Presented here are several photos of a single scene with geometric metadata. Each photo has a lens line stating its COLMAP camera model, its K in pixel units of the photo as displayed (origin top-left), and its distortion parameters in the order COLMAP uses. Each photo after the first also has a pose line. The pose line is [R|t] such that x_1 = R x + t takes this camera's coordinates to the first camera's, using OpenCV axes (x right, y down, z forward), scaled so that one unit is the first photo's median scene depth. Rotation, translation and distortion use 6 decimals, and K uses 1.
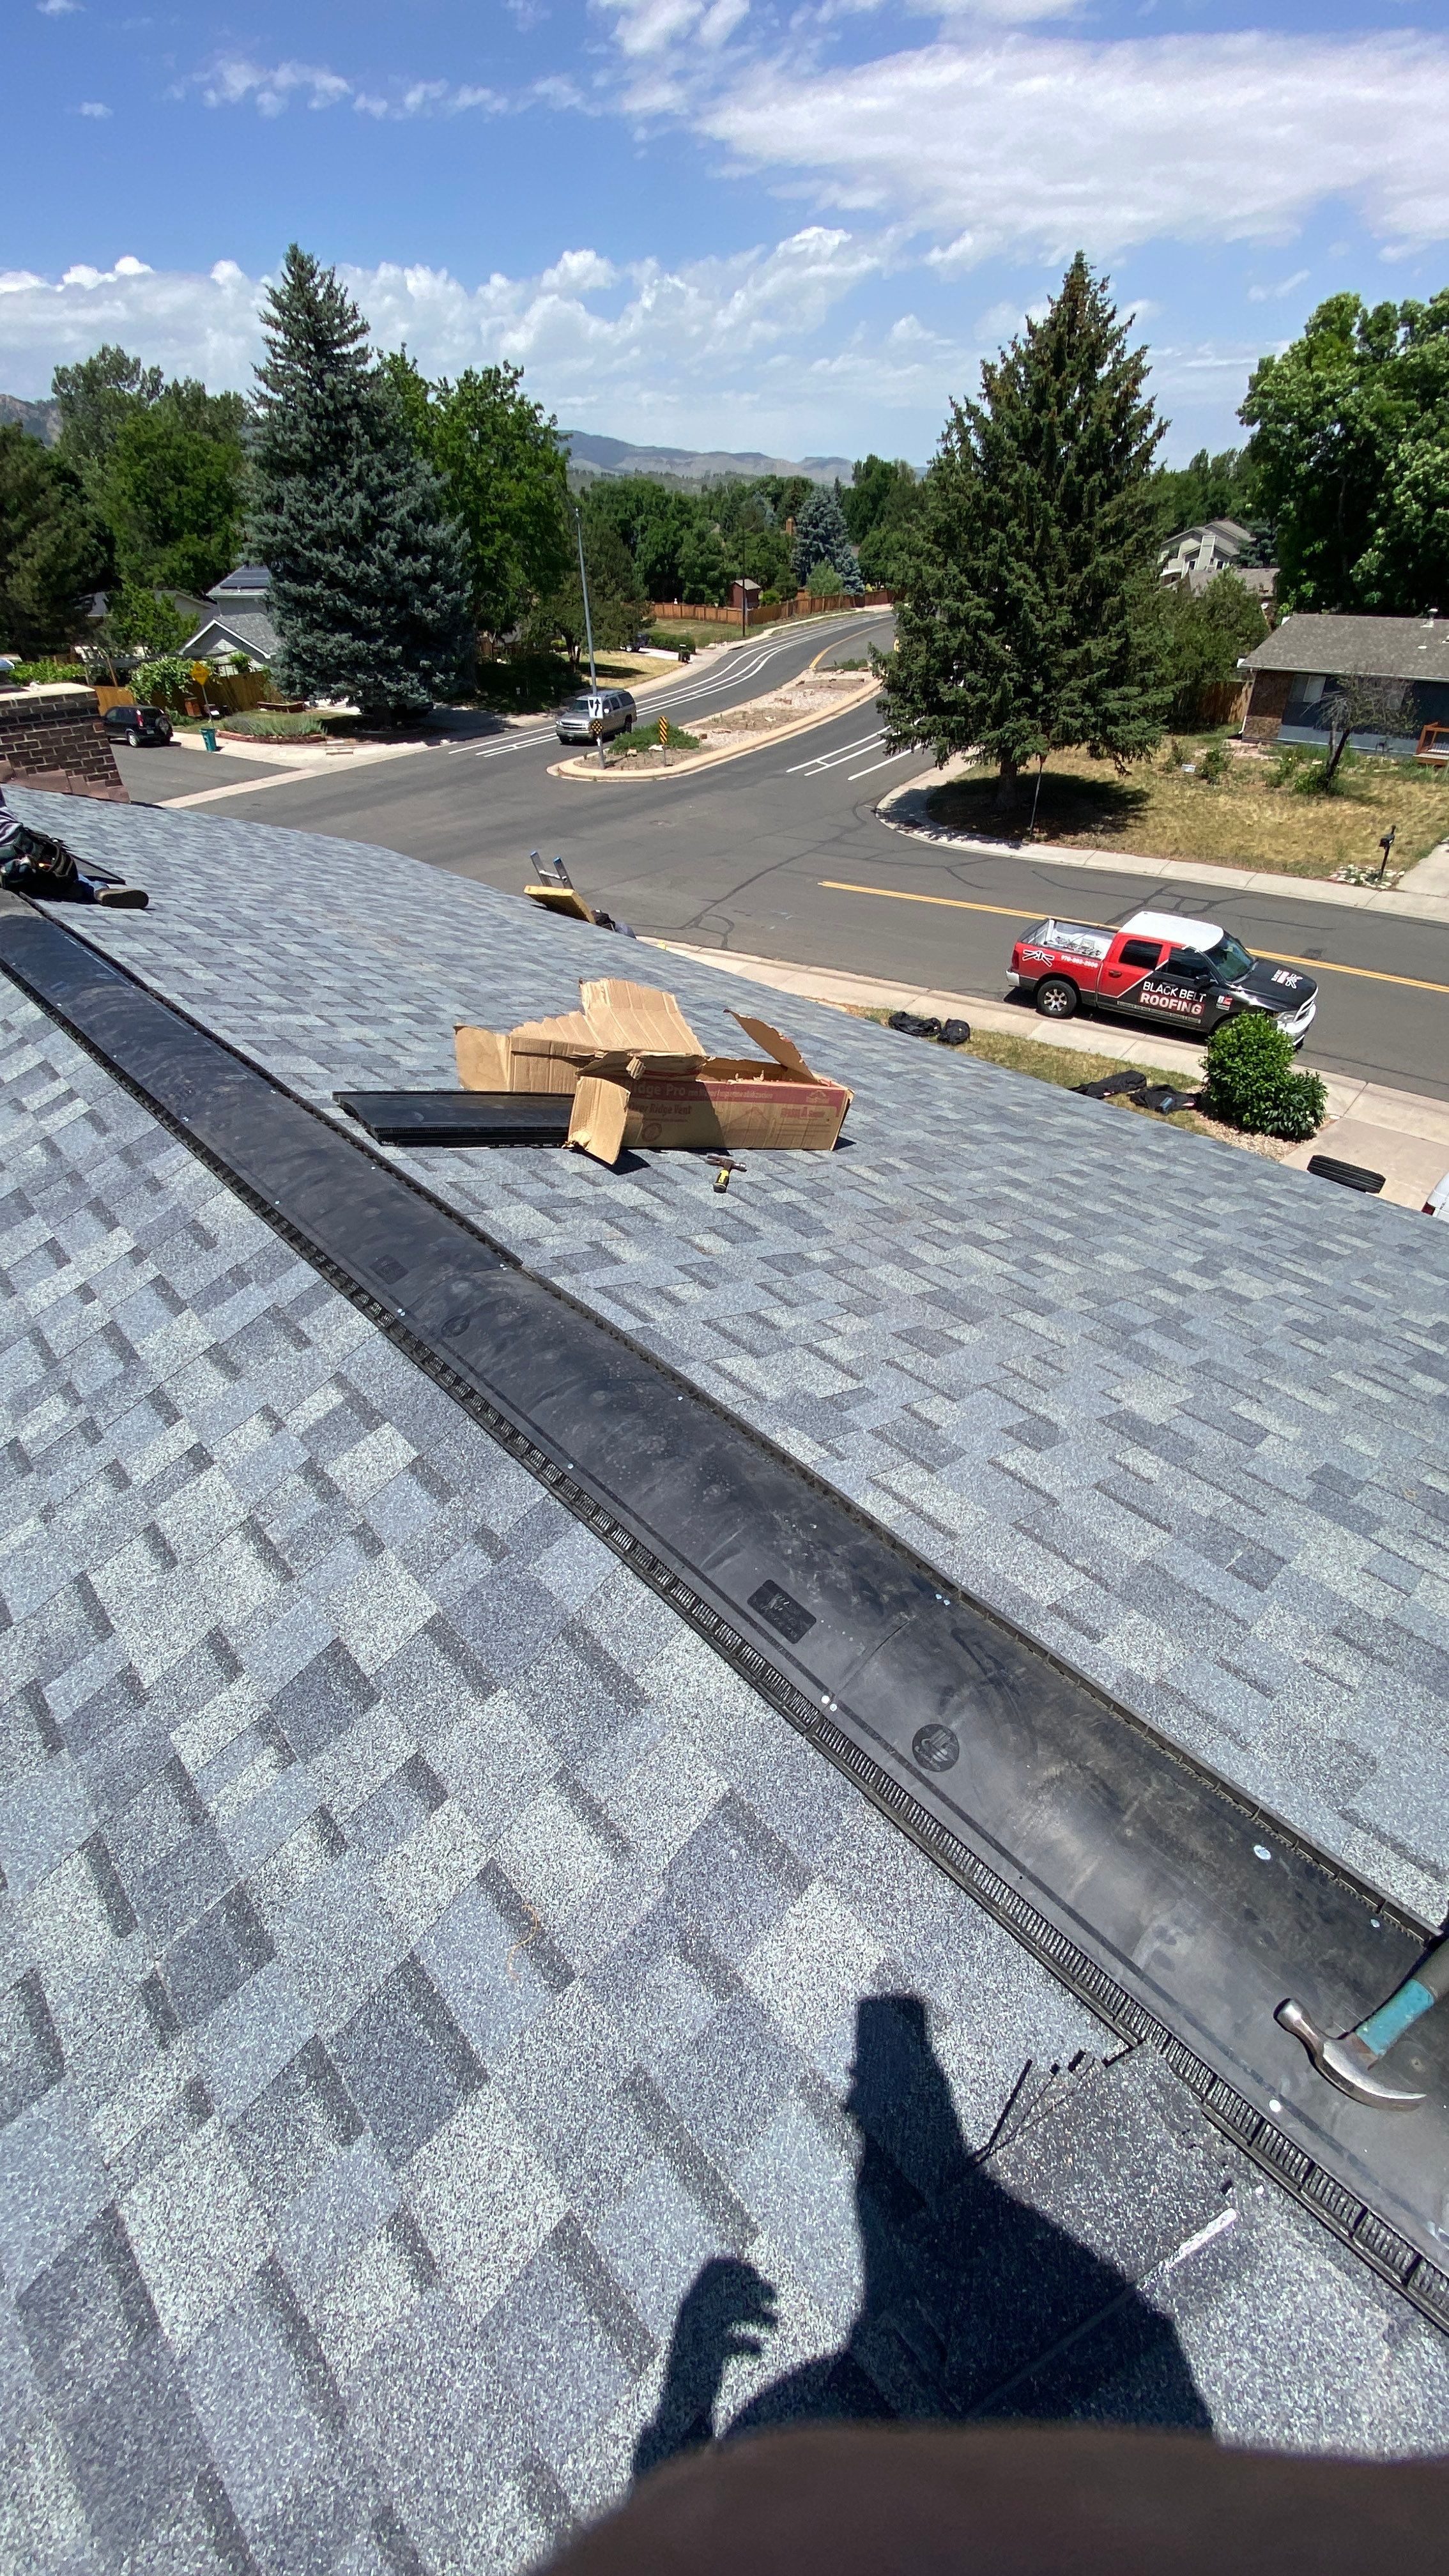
lens RADIAL K [[1044.9, 0, 718.2], [0, 1044.9, 1278.2], [0, 0, 1]] dist [0.019819, -0.021208]
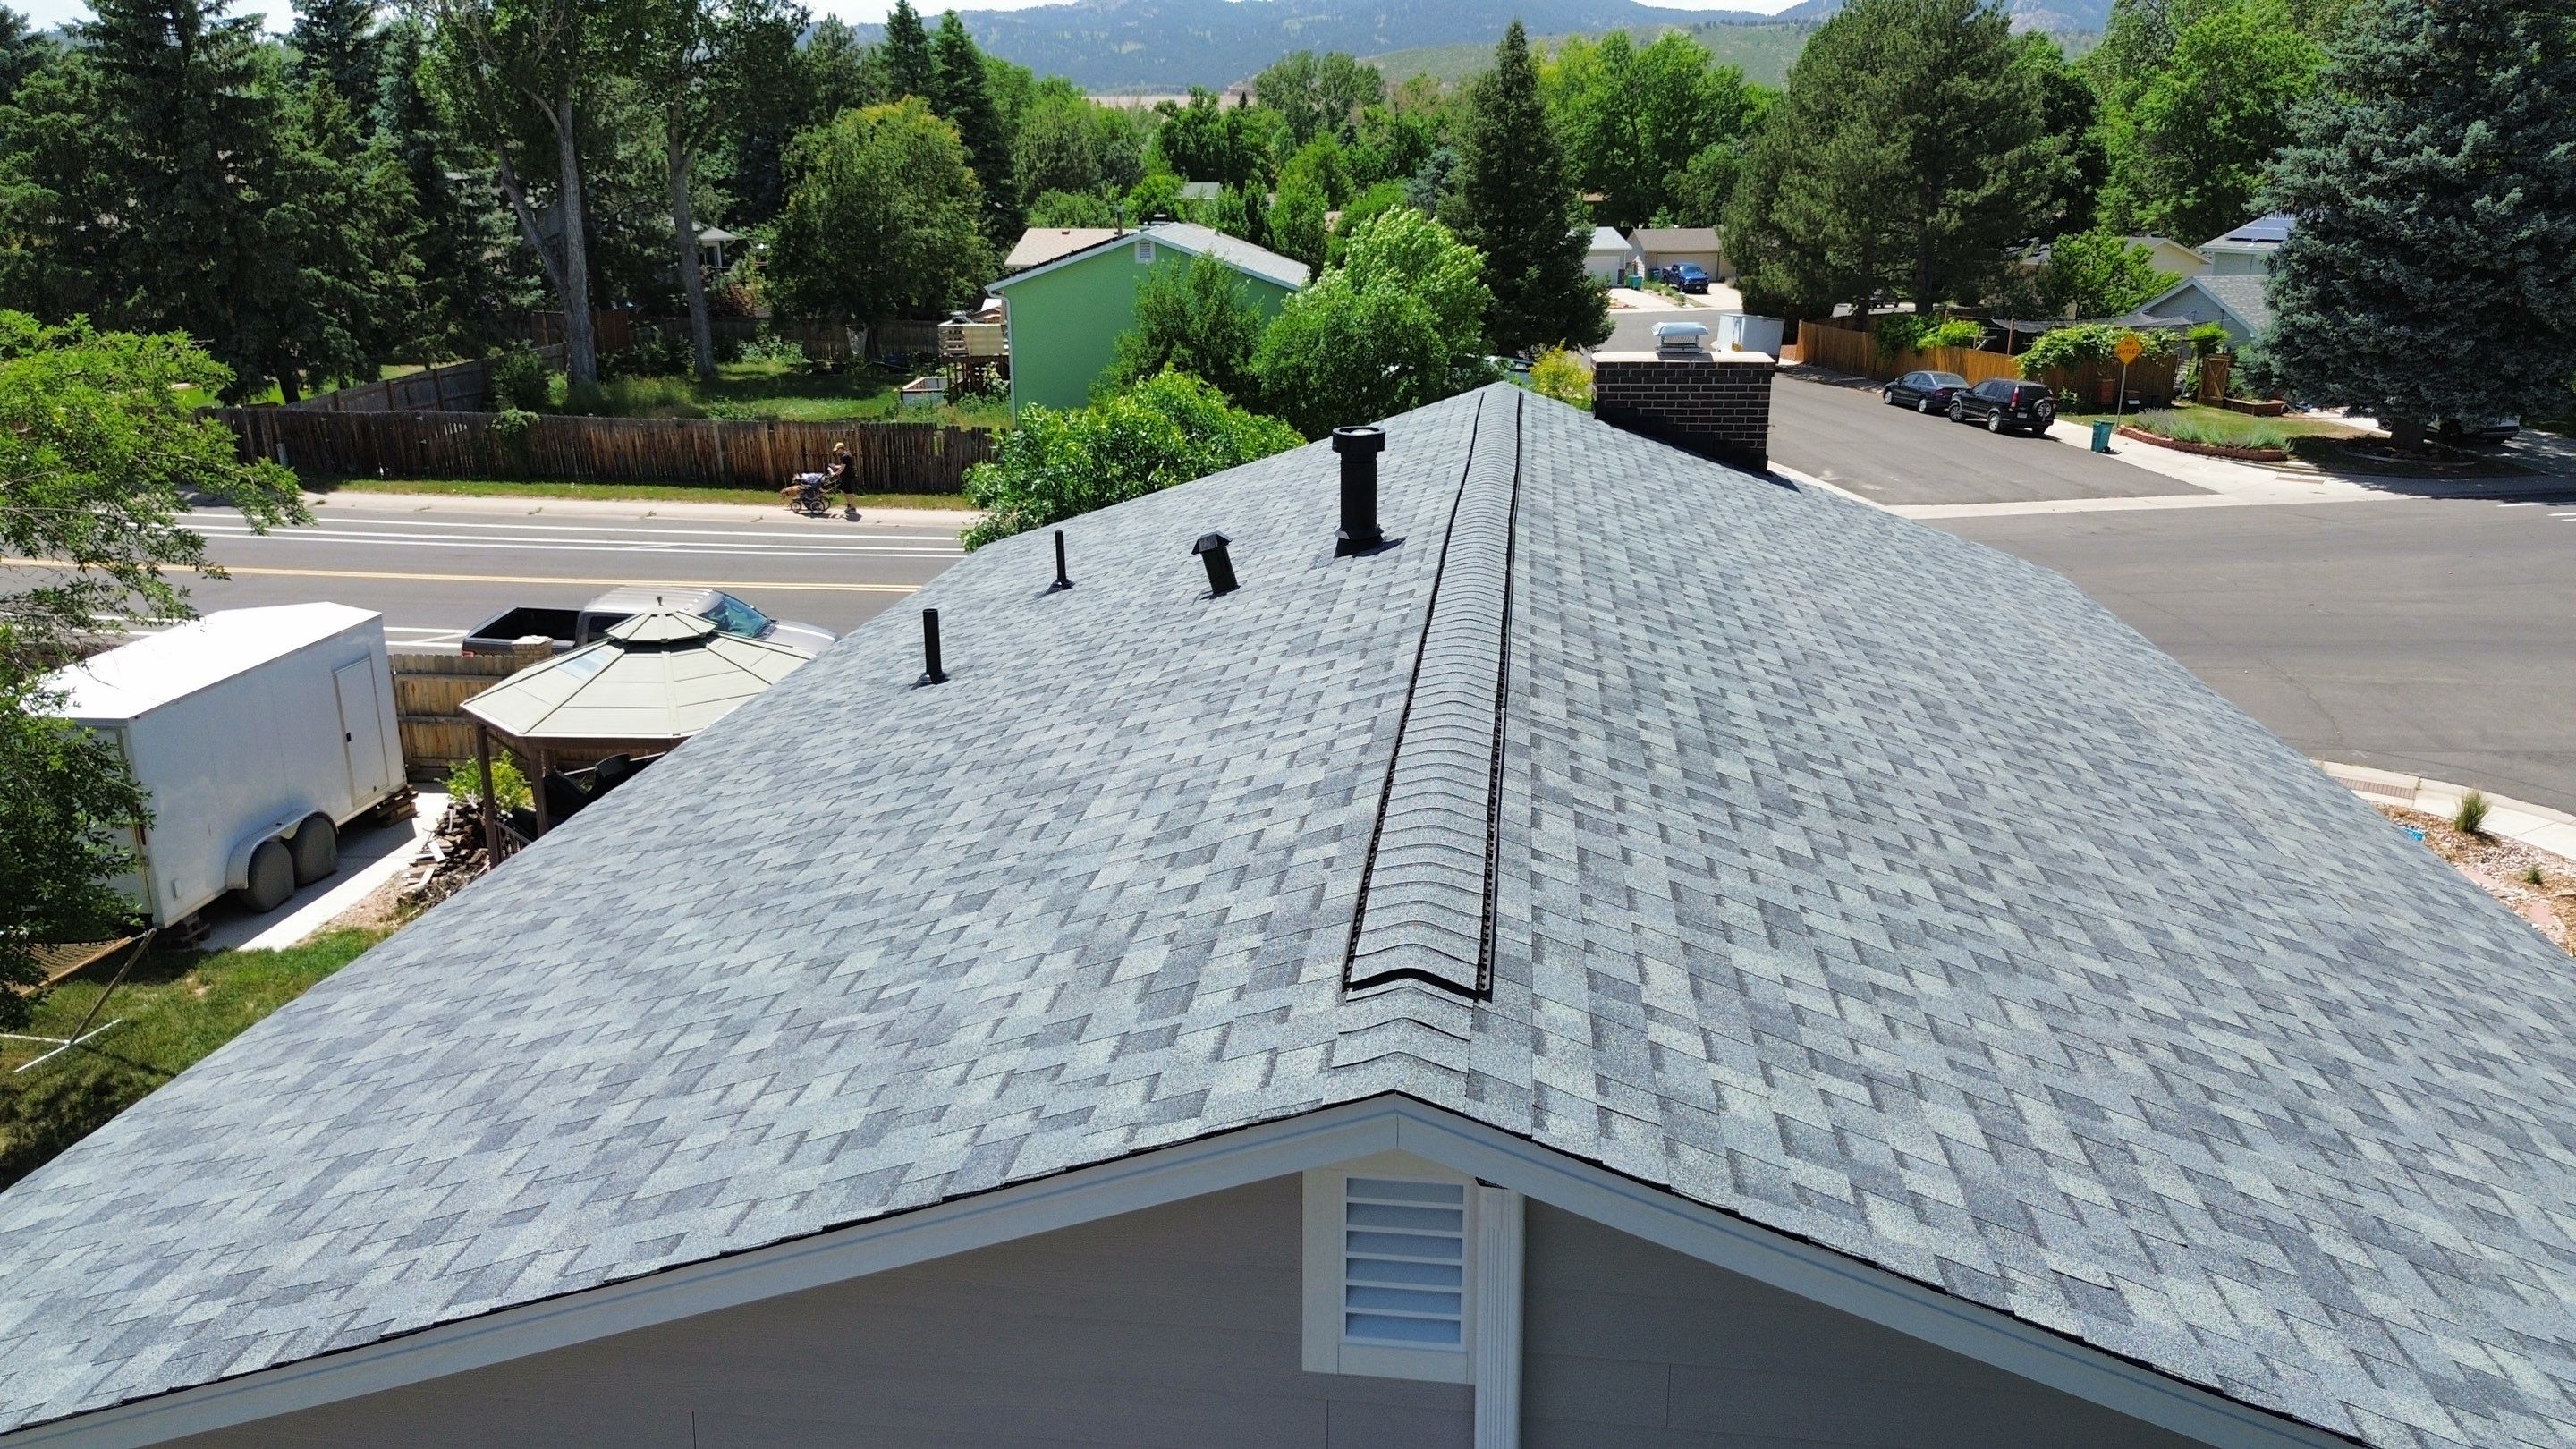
lens RADIAL K [[1837.9, 0, 1288.0], [0, 1837.9, 724.5], [0, 0, 1]] dist [0.019667, -0.003284]
pose [[0.648698, 0.236337, -0.723419, 0.165839], [-0.451009, 0.885042, -0.115287, 0.049523], [0.613010, 0.401055, 0.680715, -0.113002]]
